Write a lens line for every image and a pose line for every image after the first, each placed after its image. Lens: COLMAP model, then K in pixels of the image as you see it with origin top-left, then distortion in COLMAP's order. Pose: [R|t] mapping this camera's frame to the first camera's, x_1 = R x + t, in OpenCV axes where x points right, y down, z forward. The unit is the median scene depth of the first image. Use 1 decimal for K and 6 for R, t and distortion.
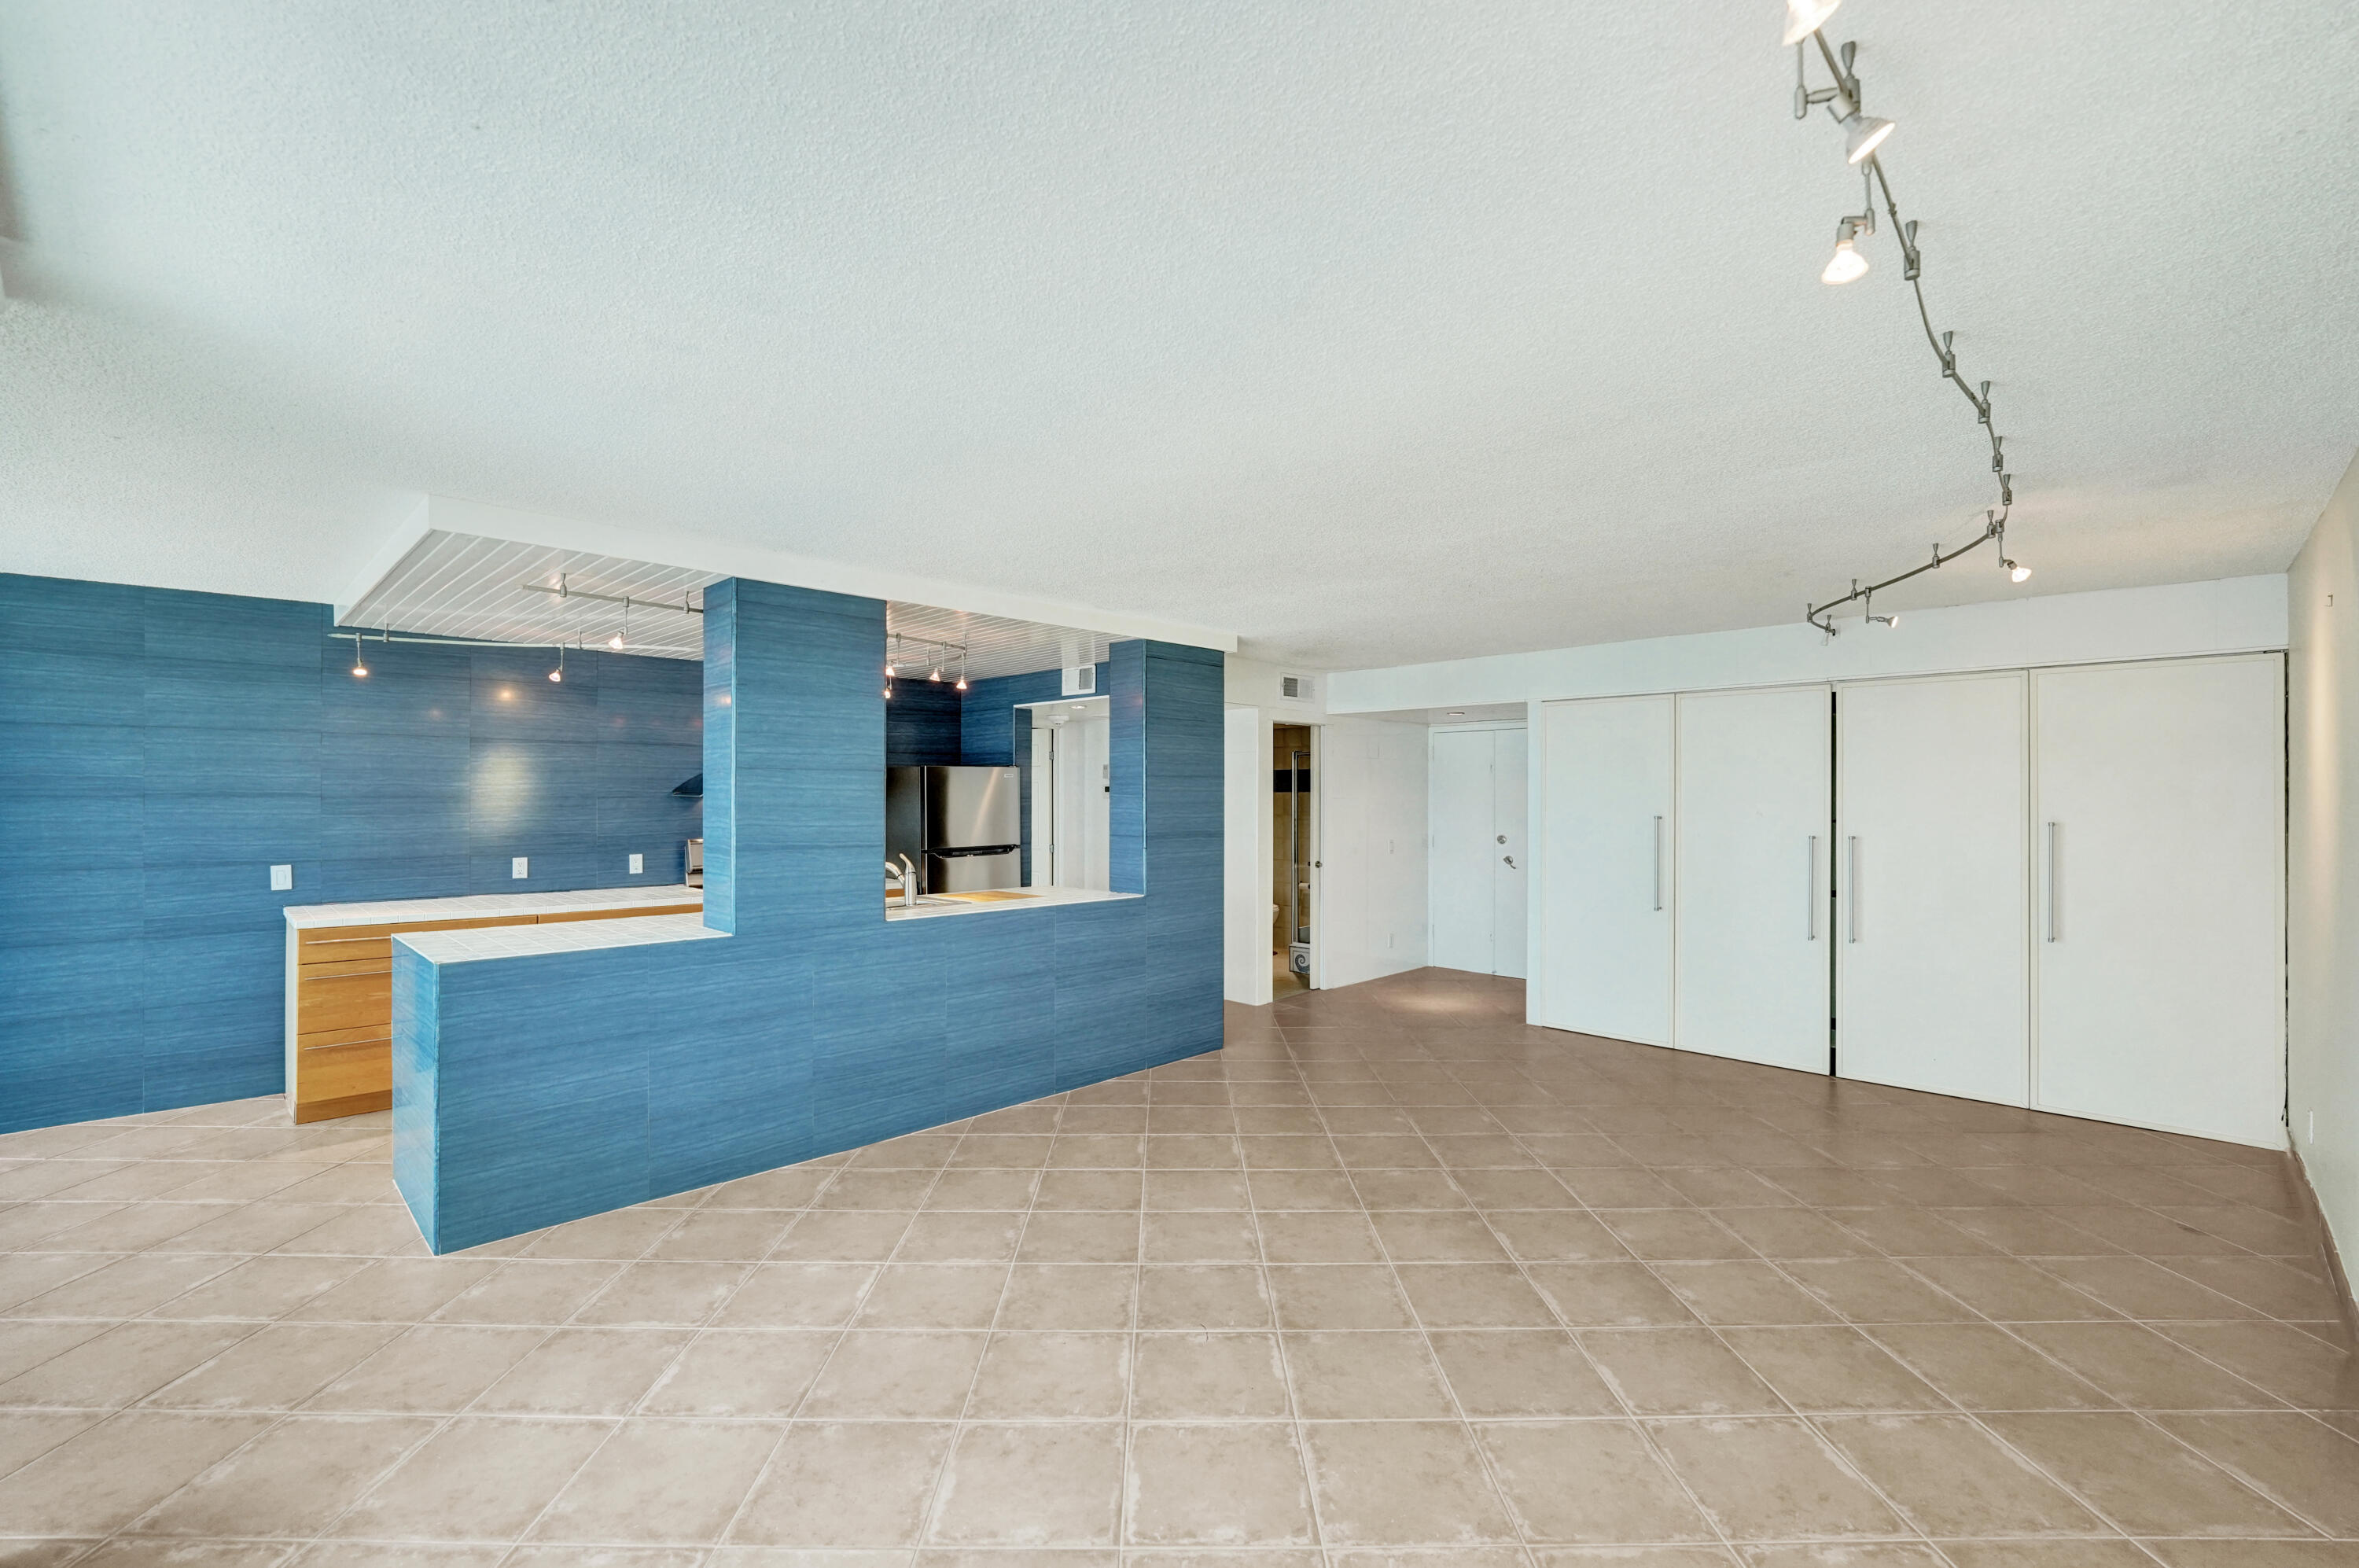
lens RADIAL K [[1000.2, 0, 1188.2], [0, 1000.2, 794.2], [0, 0, 1]] dist [-0.014956, 0.002836]
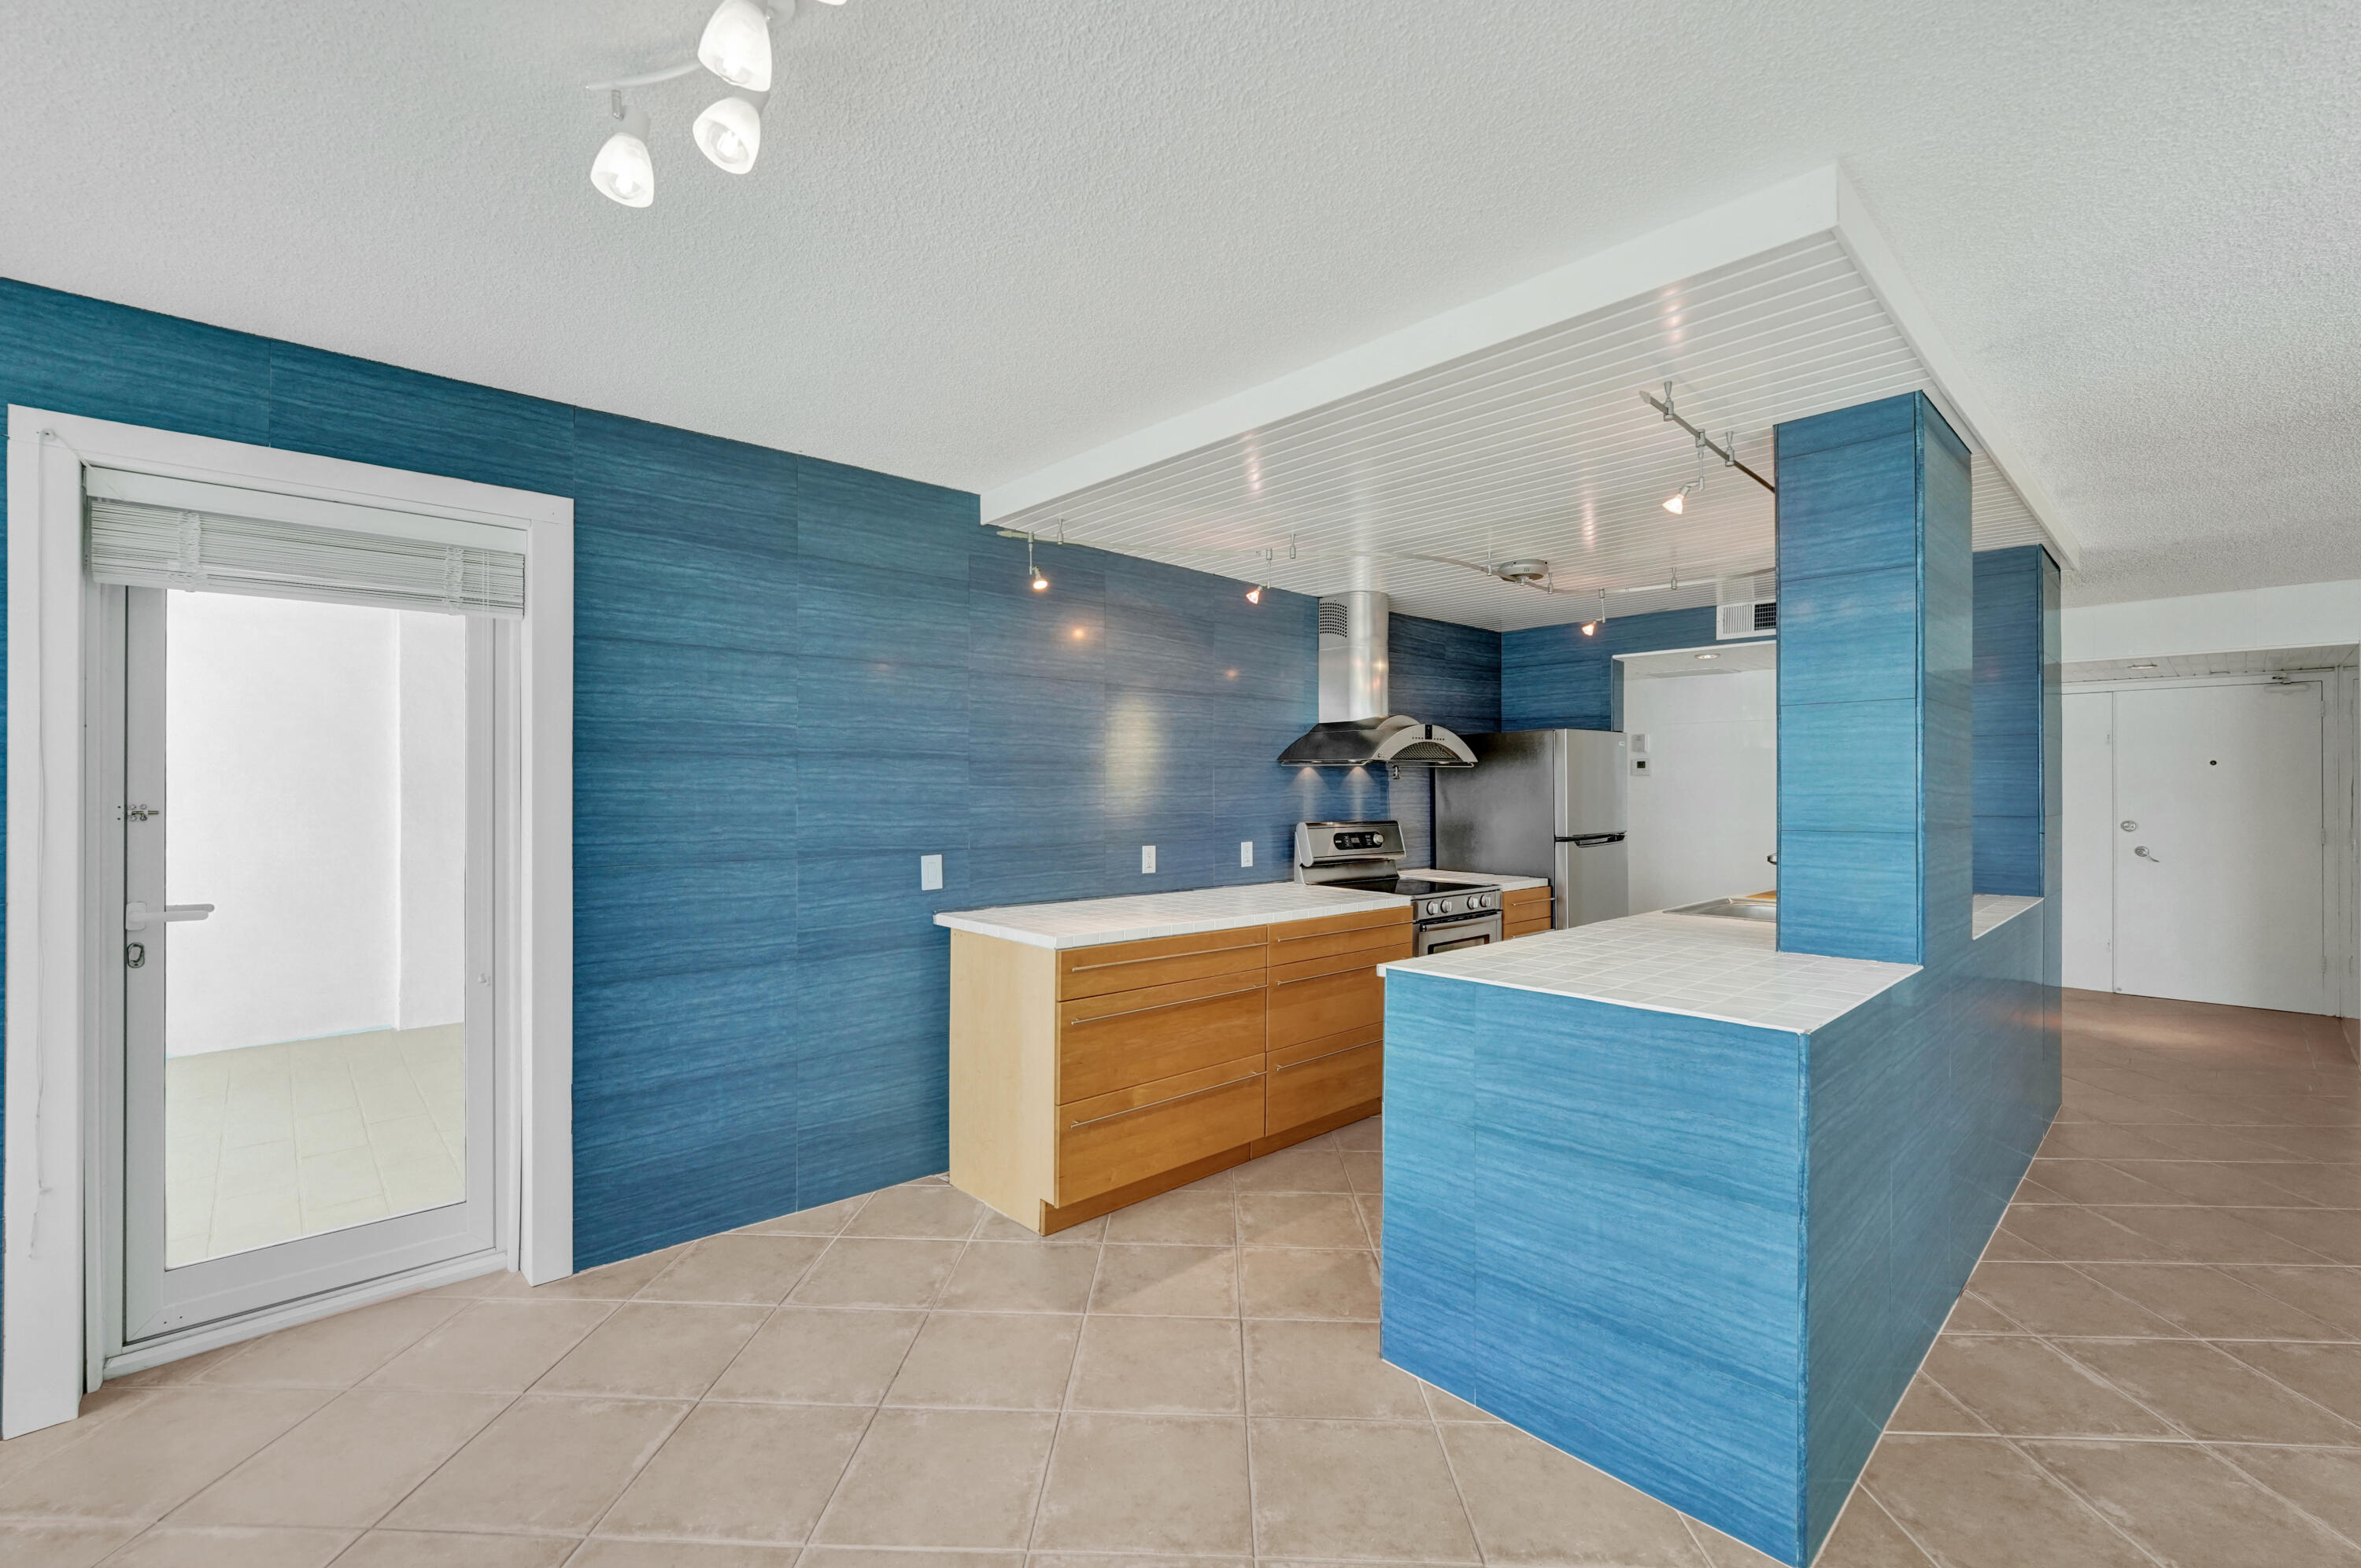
lens RADIAL K [[1000.8, 0, 1186.1], [0, 1000.8, 787.2], [0, 0, 1]] dist [-0.014956, 0.002836]
pose [[0.998872, -0.001975, -0.047445, -0.680675], [0.001817, 0.999993, -0.003358, 0.024798], [0.047451, 0.003268, 0.998868, 0.281723]]
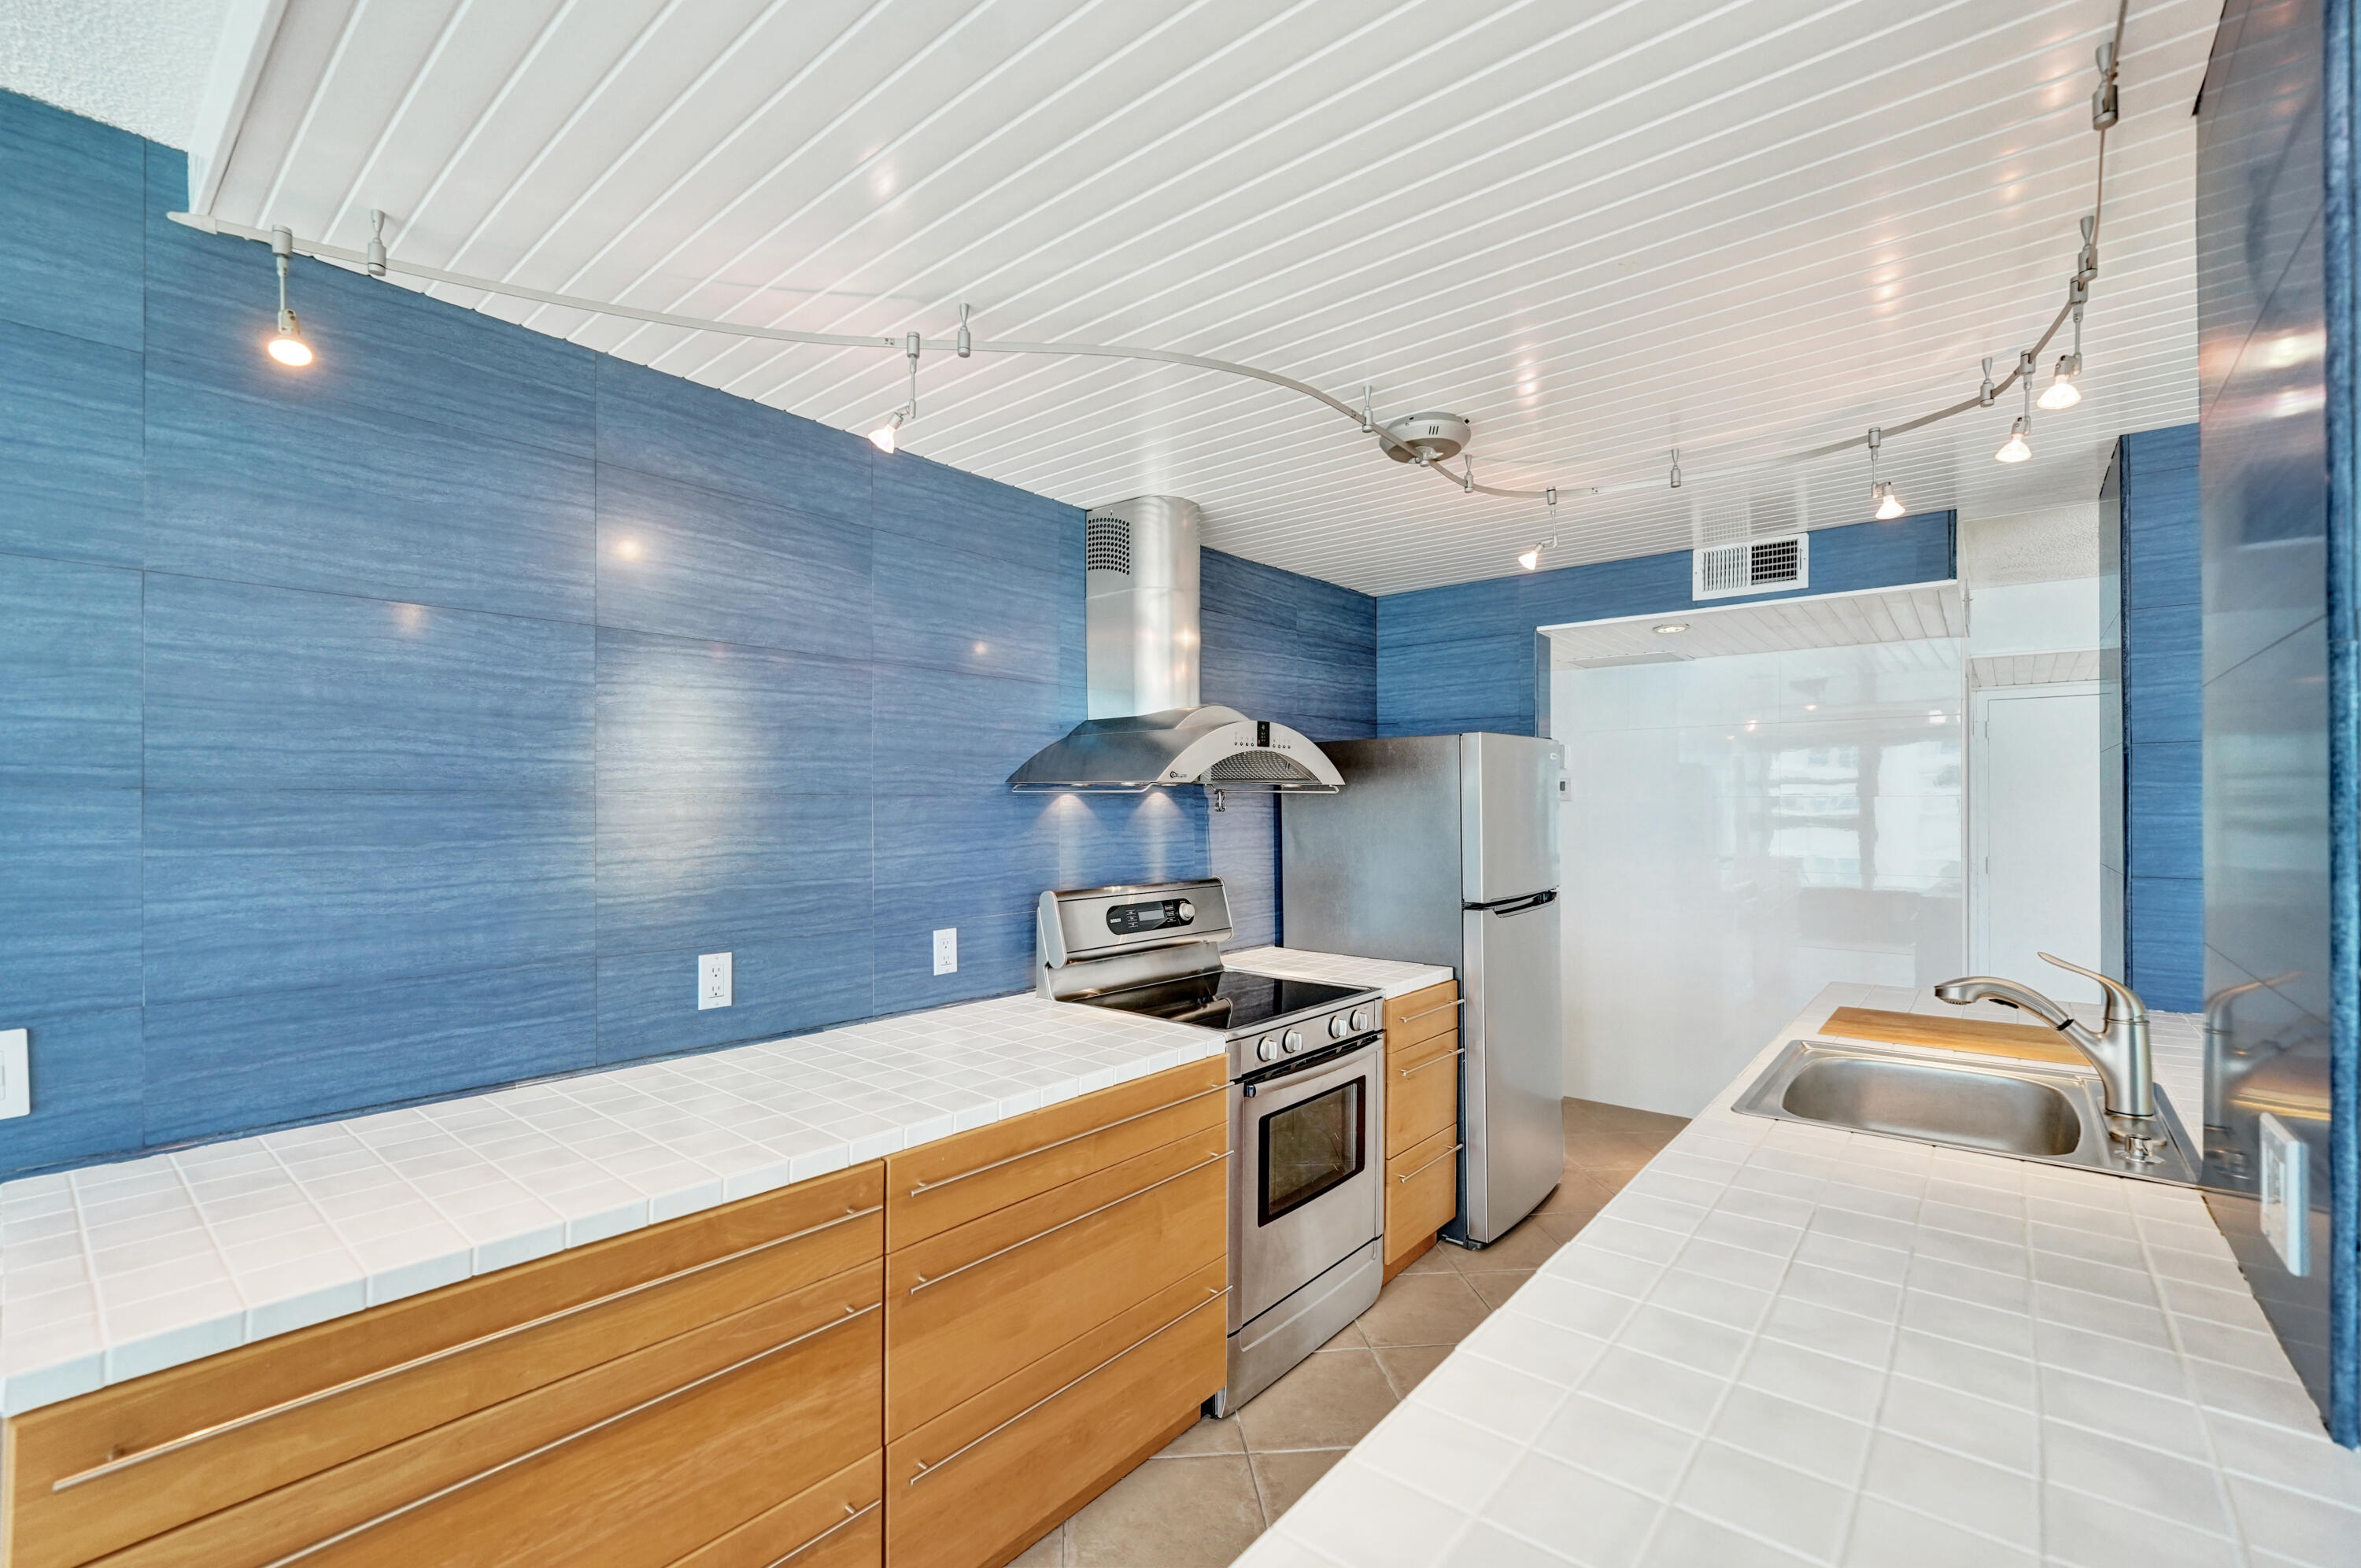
lens RADIAL K [[1000.8, 0, 1171.5], [0, 1000.8, 805.3], [0, 0, 1]] dist [-0.014956, 0.002836]
pose [[0.997669, -0.004843, 0.068062, -0.586720], [0.004918, 0.999987, -0.000934, 0.009524], [-0.068057, 0.001267, 0.997681, 0.681657]]
